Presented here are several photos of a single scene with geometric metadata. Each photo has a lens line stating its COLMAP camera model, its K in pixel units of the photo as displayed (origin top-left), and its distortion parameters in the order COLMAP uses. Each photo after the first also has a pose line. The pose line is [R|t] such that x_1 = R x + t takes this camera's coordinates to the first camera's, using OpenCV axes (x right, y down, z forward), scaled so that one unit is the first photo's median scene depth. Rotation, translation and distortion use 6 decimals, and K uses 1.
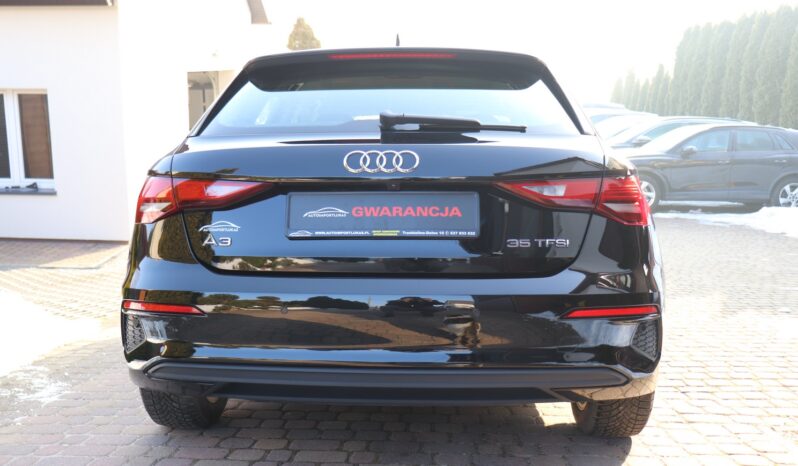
lens RADIAL K [[753.1, 0, 397.6], [0, 753.1, 235.1], [0, 0, 1]] dist [0.020392, 0.000000]
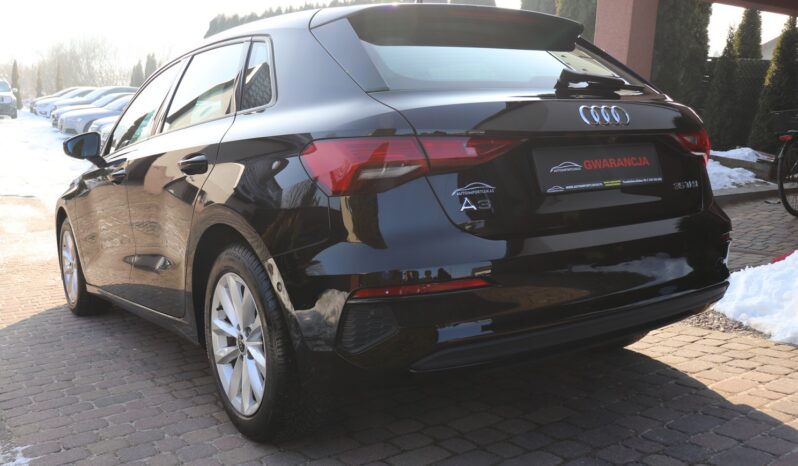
lens RADIAL K [[762.9, 0, 398.5], [0, 762.9, 226.2], [0, 0, 1]] dist [-0.038205, 0.000000]
pose [[0.785085, -0.091043, 0.612661, -0.897278], [0.091685, 0.995323, 0.030420, -0.002885], [-0.612565, 0.032289, 0.789760, 0.342233]]
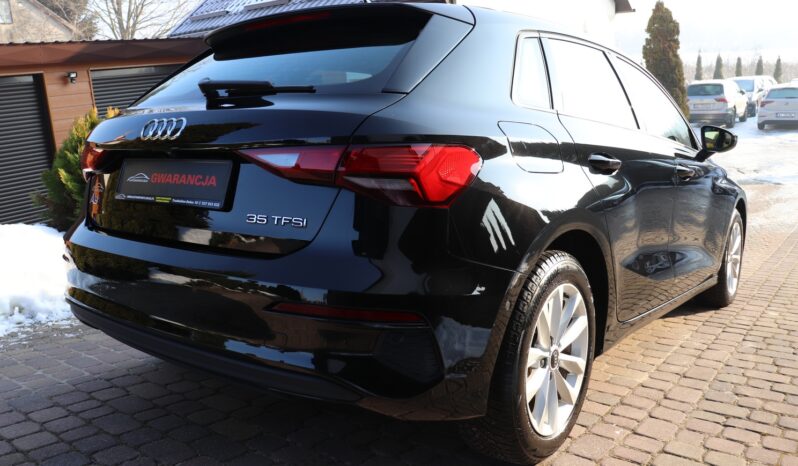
lens RADIAL K [[670.6, 0, 398.9], [0, 670.6, 226.5], [0, 0, 1]] dist [-0.131685, 0.116634]
pose [[0.808141, 0.072521, -0.584508, 0.746915], [-0.057370, 0.997364, 0.044425, -0.024406], [0.586189, -0.002369, 0.810171, 0.465691]]
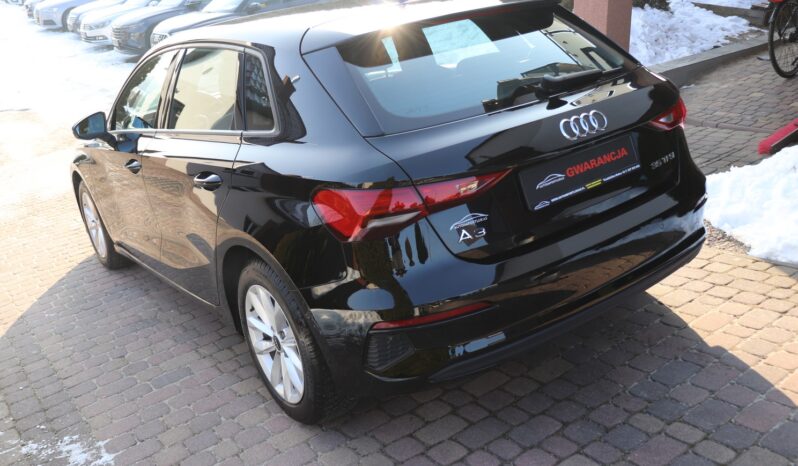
lens RADIAL K [[762.9, 0, 399.6], [0, 762.9, 238.3], [0, 0, 1]] dist [-0.038205, 0.000000]
pose [[0.766492, -0.301390, 0.567146, -0.924656], [0.190856, 0.950052, 0.246933, -0.267127], [-0.613241, -0.081029, 0.785729, 0.253334]]
